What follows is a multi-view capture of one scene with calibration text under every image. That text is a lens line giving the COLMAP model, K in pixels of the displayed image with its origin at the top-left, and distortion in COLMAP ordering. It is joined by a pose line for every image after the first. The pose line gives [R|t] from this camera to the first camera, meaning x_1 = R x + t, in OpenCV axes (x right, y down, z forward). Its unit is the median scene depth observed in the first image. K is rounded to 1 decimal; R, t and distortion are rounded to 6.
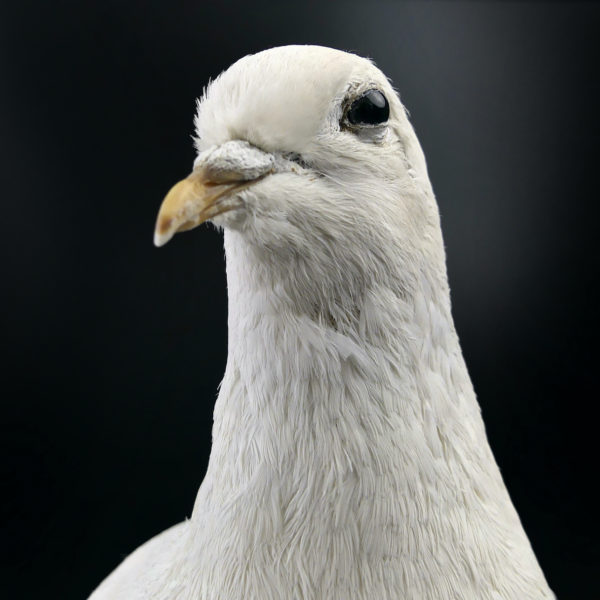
lens RADIAL K [[871.6, 0, 300.1], [0, 871.6, 331.6], [0, 0, 1]] dist [-0.009778, -0.021385]
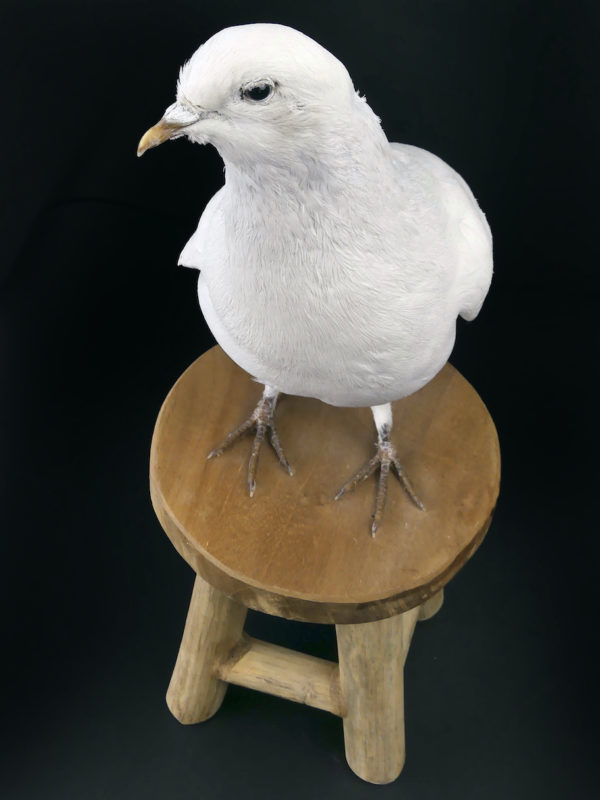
lens RADIAL K [[1216.1, 0, 300.0], [0, 1216.1, 400.0], [0, 0, 1]] dist [-0.016320, -0.056922]
pose [[0.787599, 0.469525, -0.399042, 1.618588], [-0.018722, 0.665532, 0.746134, -1.884036], [0.615903, -0.580184, 0.532963, -0.836301]]
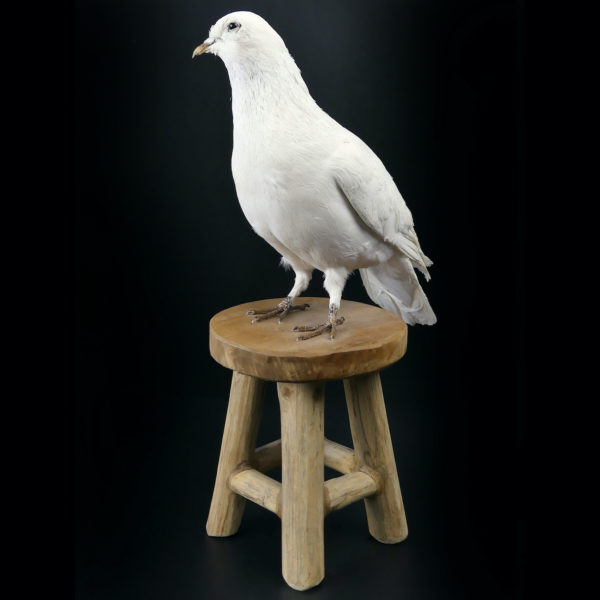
lens RADIAL K [[942.4, 0, 300.0], [0, 942.4, 300.0], [0, 0, 1]] dist [-0.024223, -0.012886]
pose [[0.361610, 0.207738, -0.908891, 5.619086], [-0.000378, 0.974893, 0.222673, 0.078488], [0.932329, -0.080177, 0.352610, -0.699416]]
